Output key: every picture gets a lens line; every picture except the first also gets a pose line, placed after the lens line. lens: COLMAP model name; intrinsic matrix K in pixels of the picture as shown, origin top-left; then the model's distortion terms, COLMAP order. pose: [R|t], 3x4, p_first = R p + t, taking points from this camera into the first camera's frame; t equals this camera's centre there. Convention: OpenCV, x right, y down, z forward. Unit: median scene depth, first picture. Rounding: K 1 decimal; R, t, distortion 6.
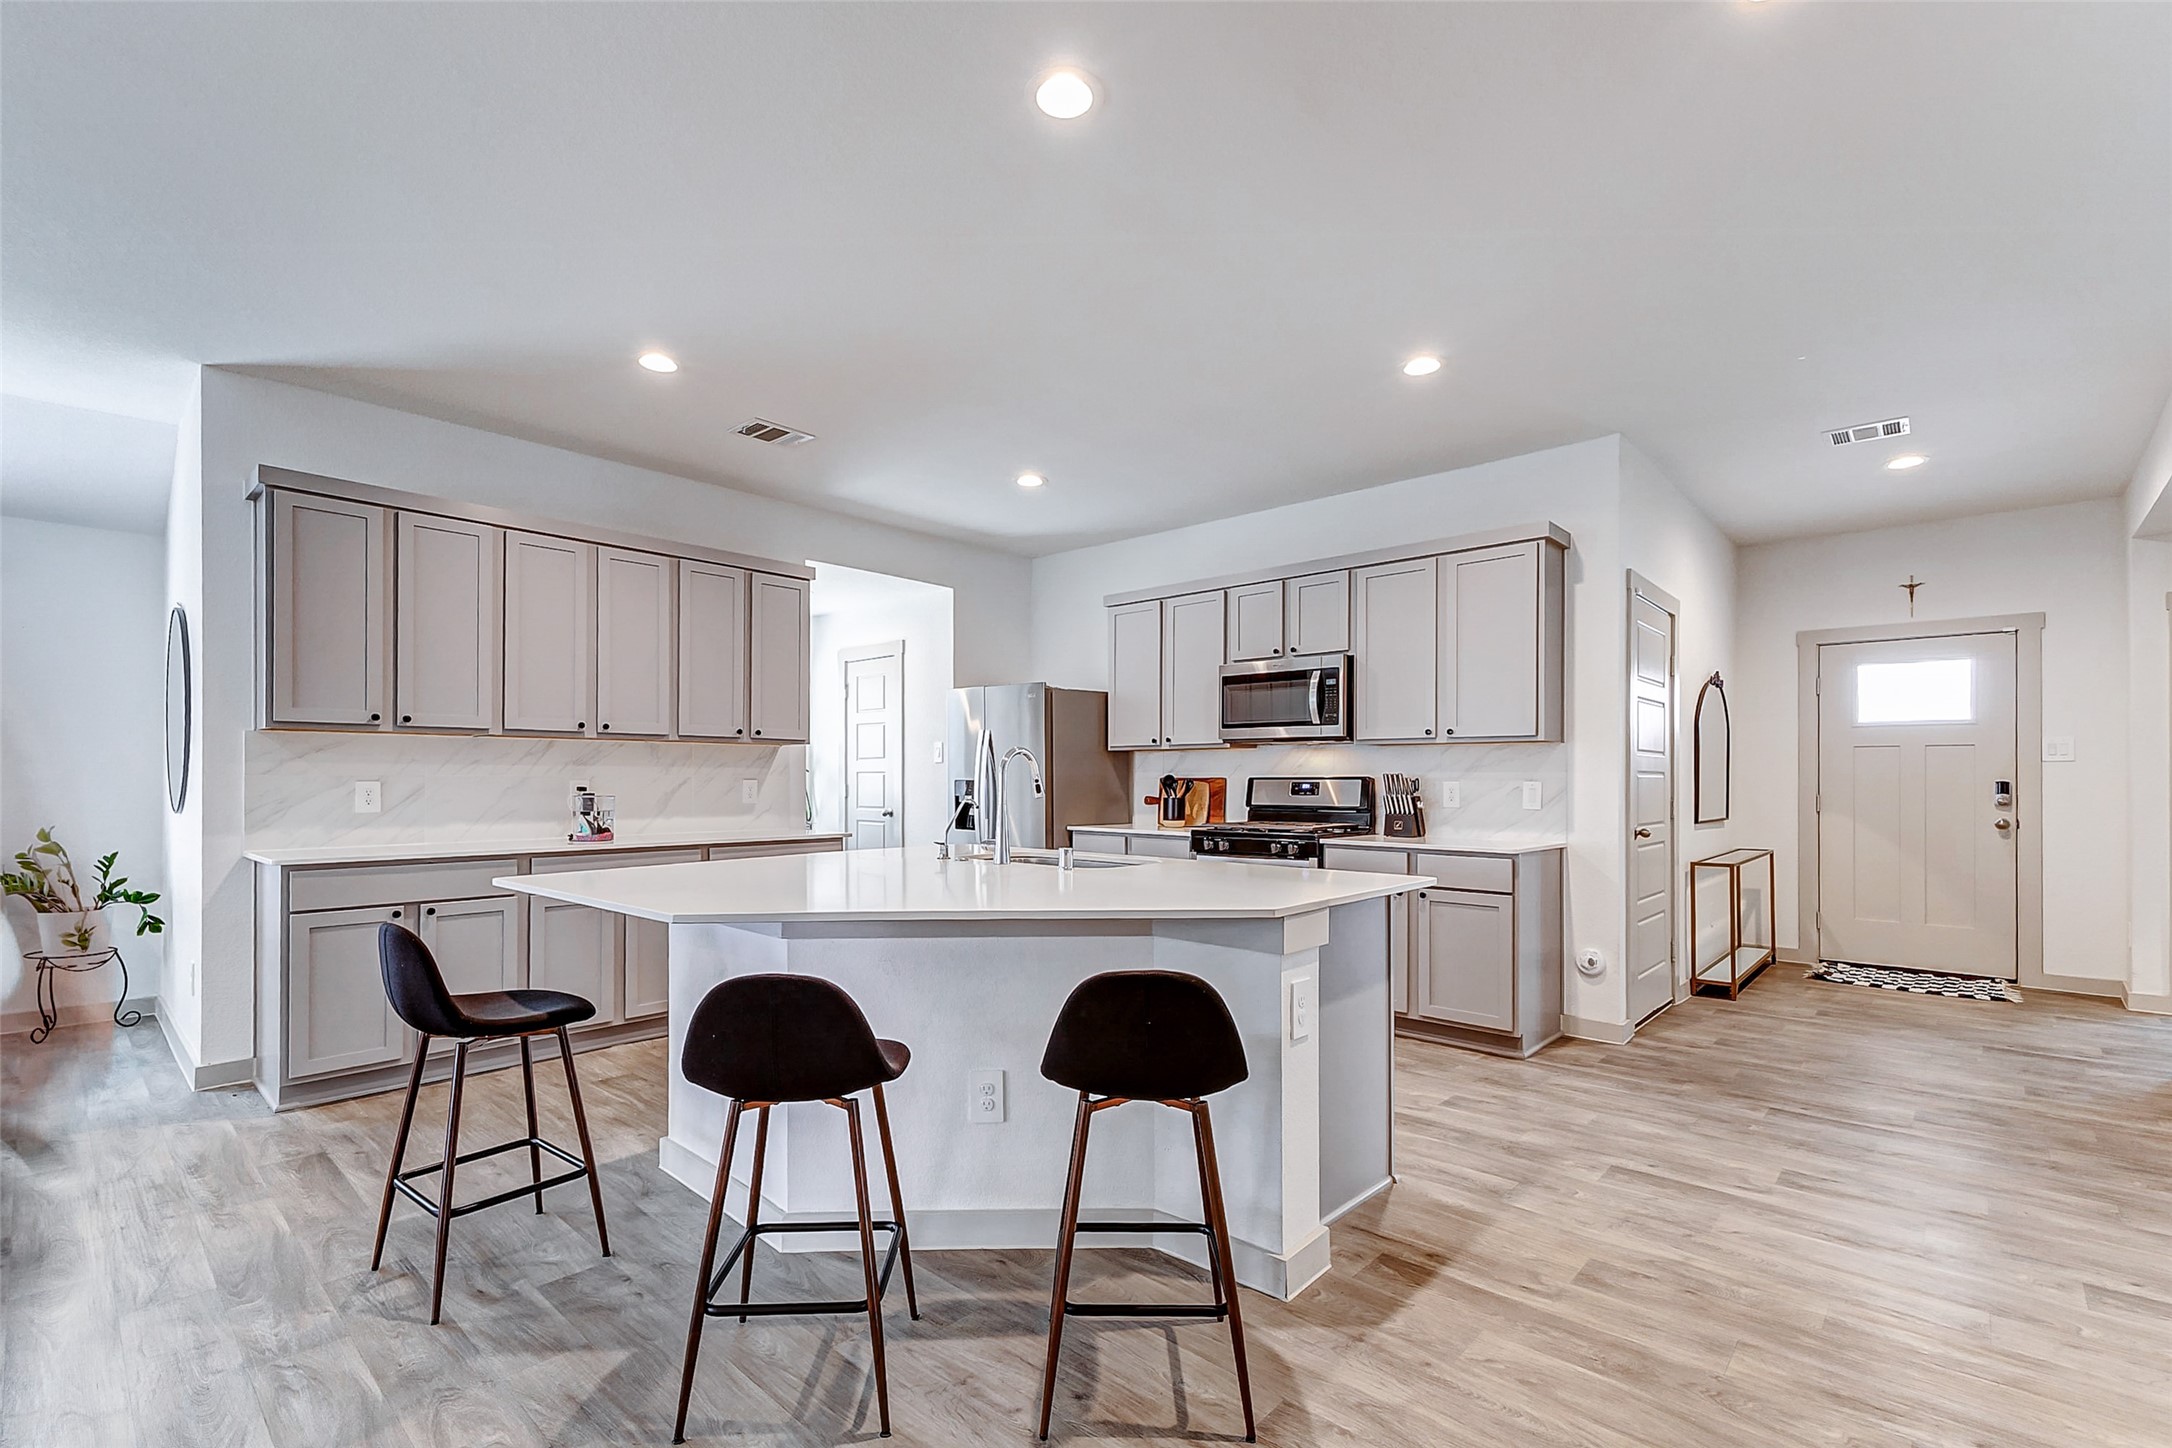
lens RADIAL K [[956.5, 0, 1078.2], [0, 956.5, 760.2], [0, 0, 1]] dist [-0.000605, -0.000194]
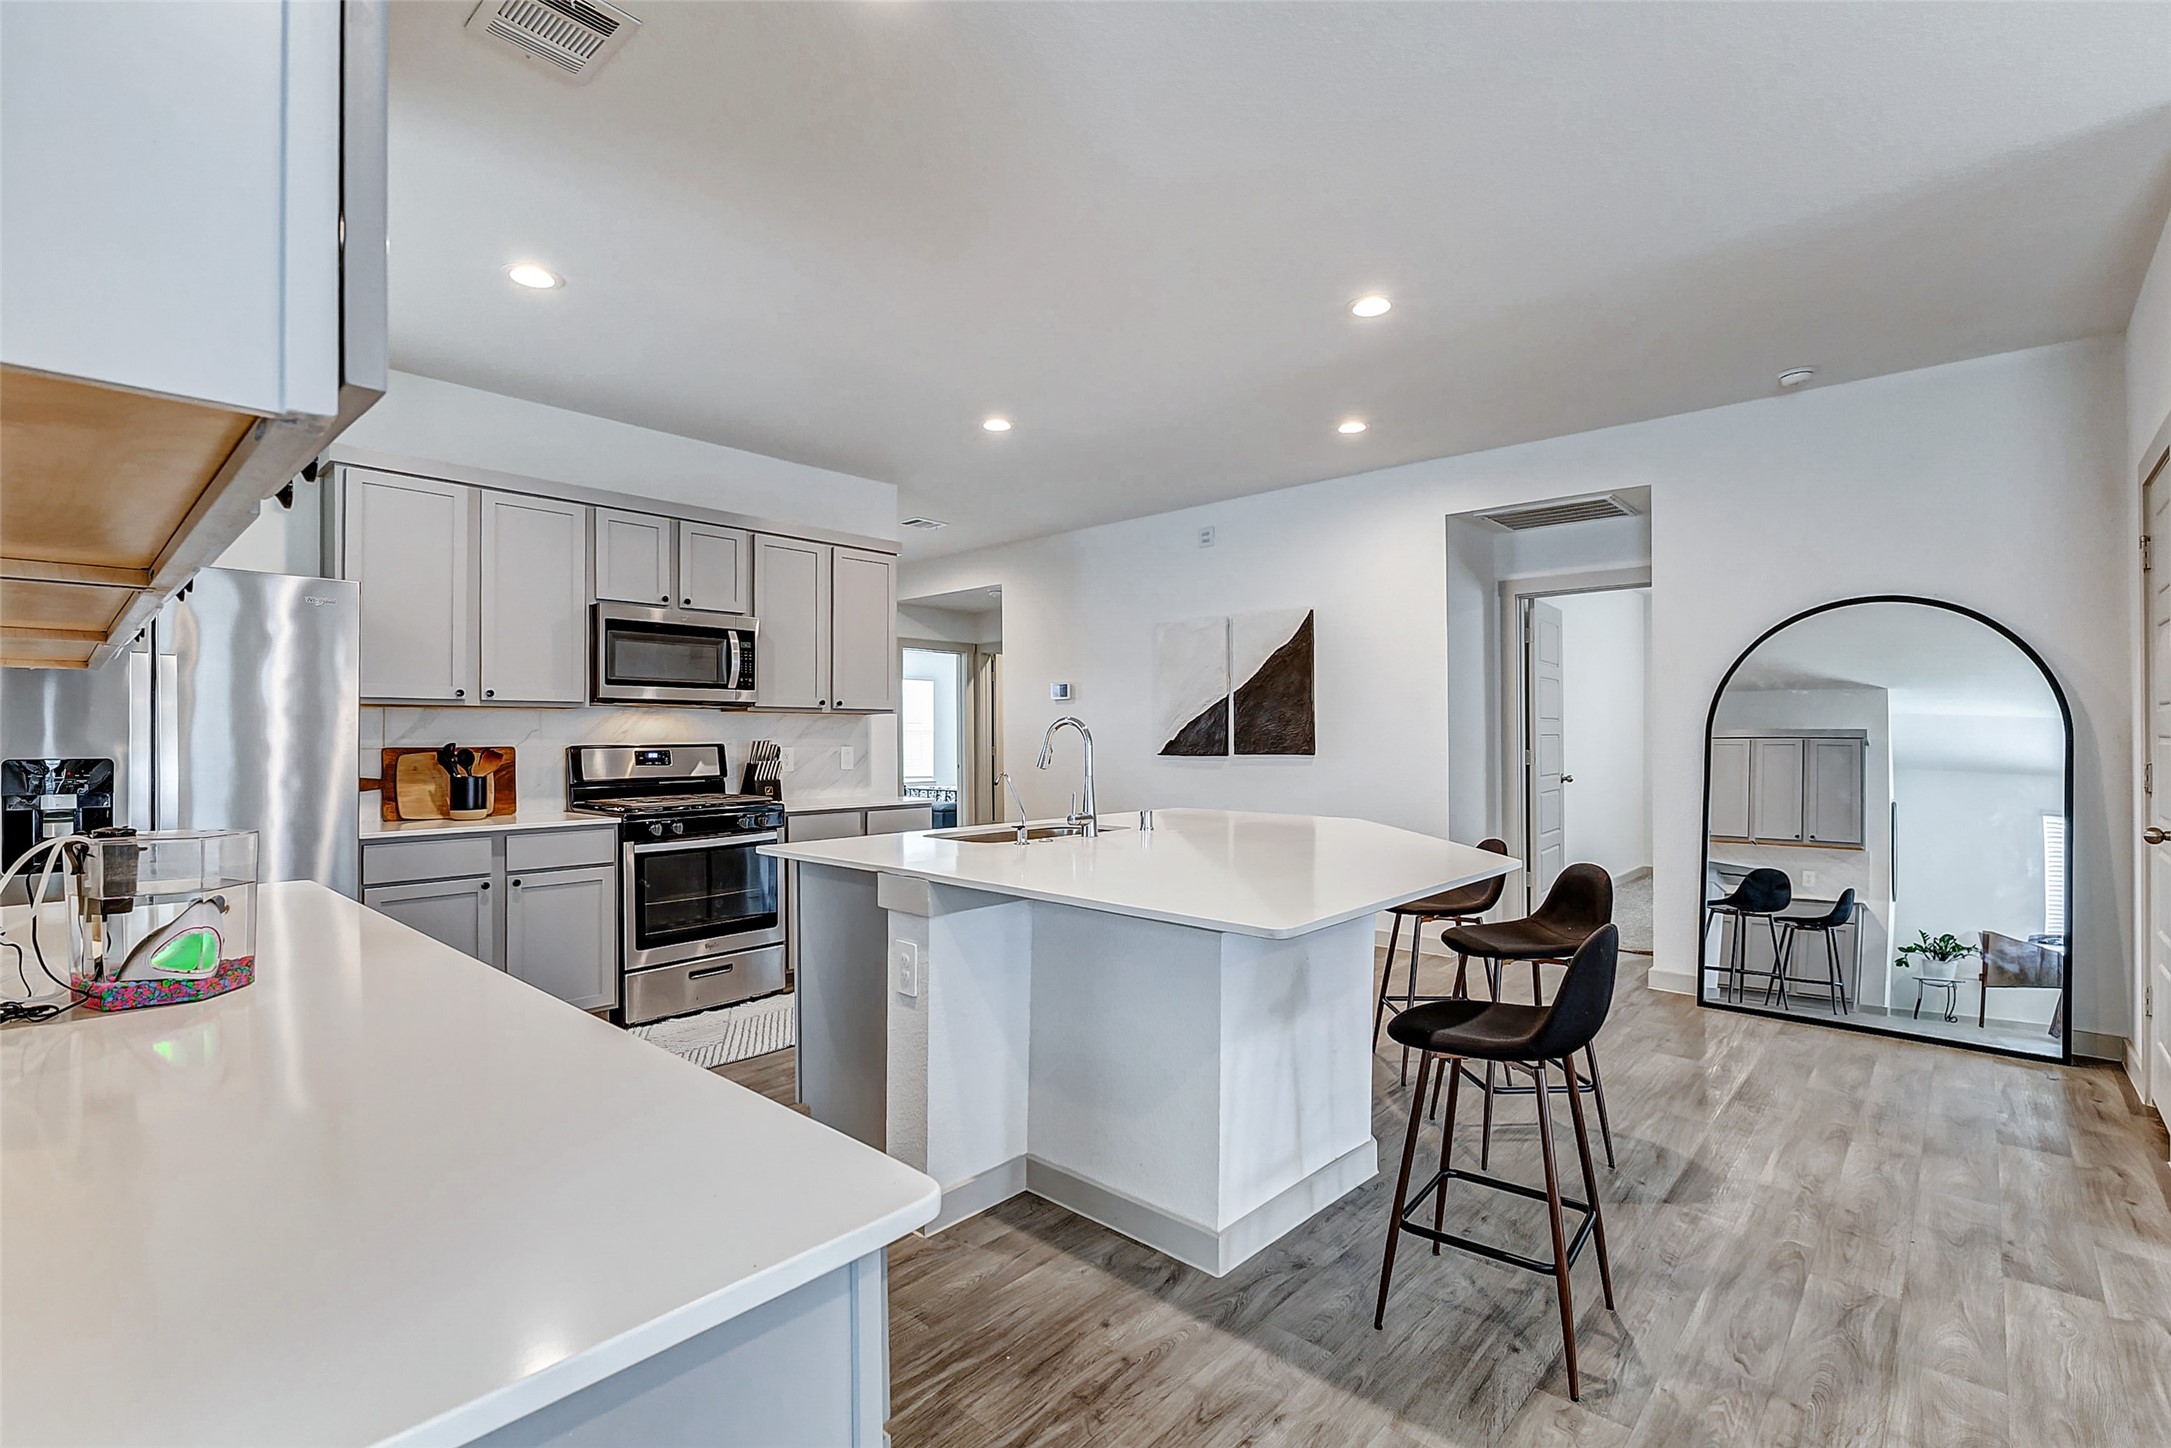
lens RADIAL K [[978.4, 0, 1085.5], [0, 978.4, 724.0], [0, 0, 1]] dist [0.019491, 0.000012]
pose [[-0.001033, 0.002521, 0.999996, -0.707242], [-0.024321, 0.999701, -0.002546, -0.009402], [-0.999704, -0.024323, -0.000972, 0.642861]]
